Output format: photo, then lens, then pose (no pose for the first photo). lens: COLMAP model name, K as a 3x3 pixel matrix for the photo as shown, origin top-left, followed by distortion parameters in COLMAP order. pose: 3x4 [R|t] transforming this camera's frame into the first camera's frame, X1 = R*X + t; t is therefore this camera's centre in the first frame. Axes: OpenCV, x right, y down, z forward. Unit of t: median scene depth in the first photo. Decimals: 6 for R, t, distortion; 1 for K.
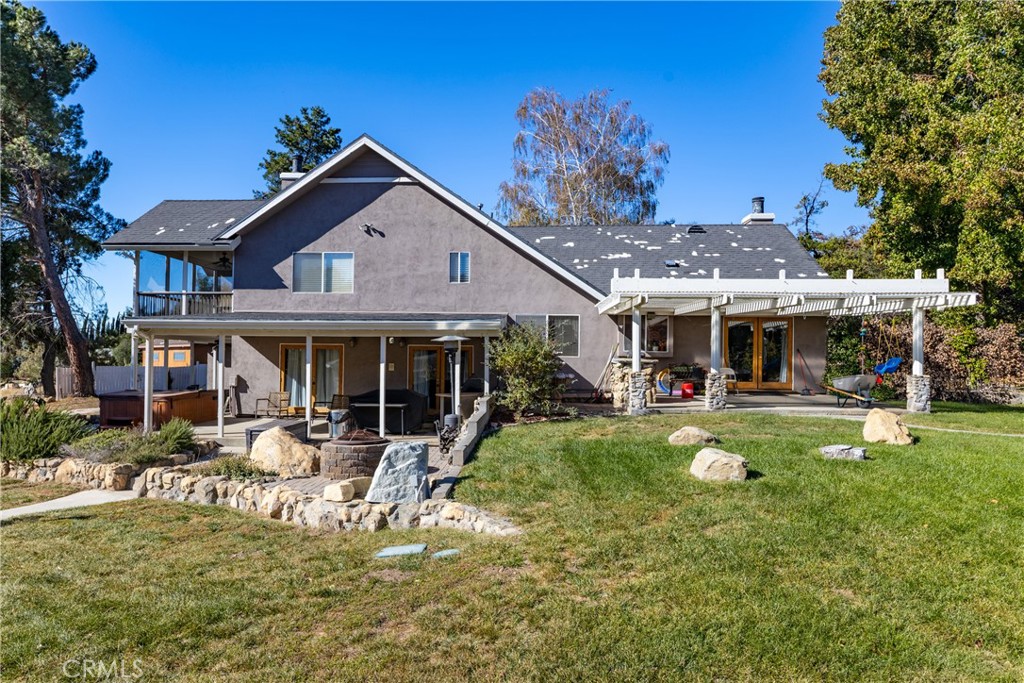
lens RADIAL K [[642.8, 0, 512.0], [0, 642.8, 341.5], [0, 0, 1]] dist [0.005522, 0.001444]
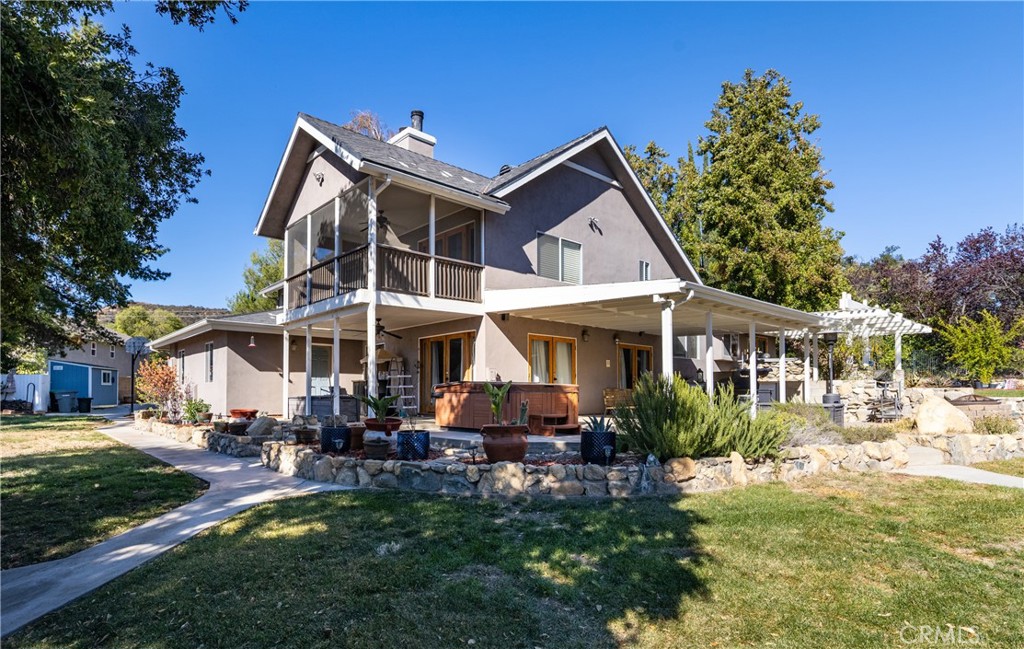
lens RADIAL K [[535.4, 0, 563.9], [0, 535.4, 374.8], [0, 0, 1]] dist [0.001645, 0.000075]
pose [[0.693668, 0.010614, 0.720217, -0.841611], [-0.012314, 0.999920, -0.002876, 0.060324], [-0.720190, -0.006874, 0.693743, 0.459513]]
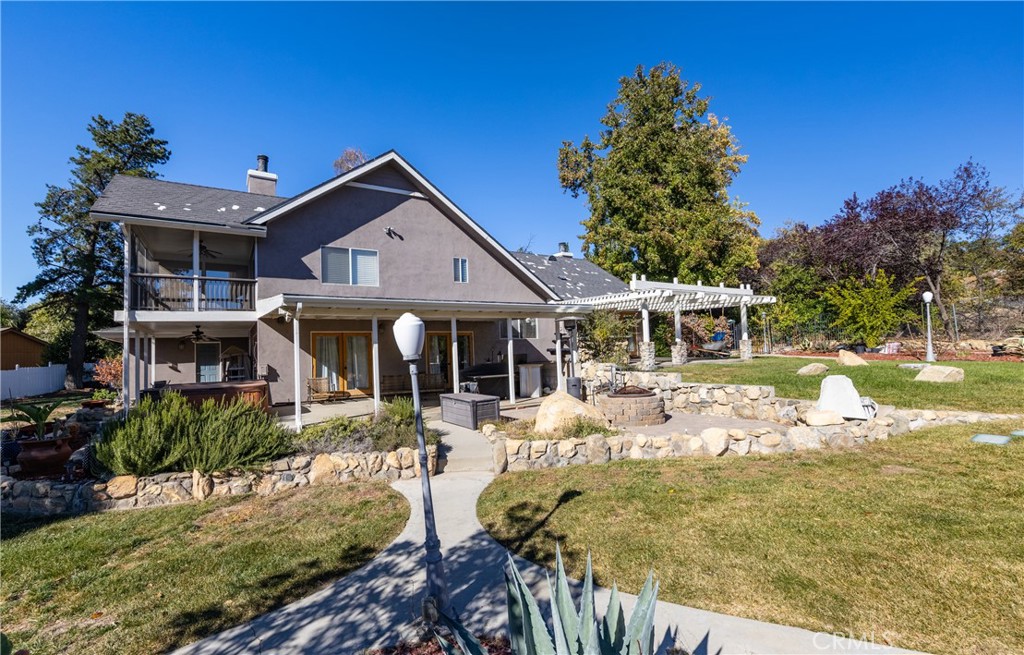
lens RADIAL K [[435.4, 0, 512.0], [0, 435.4, 327.5], [0, 0, 1]] dist [0.003191, 0.000114]
pose [[0.830218, -0.007488, 0.557389, -0.478838], [0.025845, 0.999352, -0.025069, 0.022434], [-0.556840, 0.035218, 0.829873, 0.232970]]
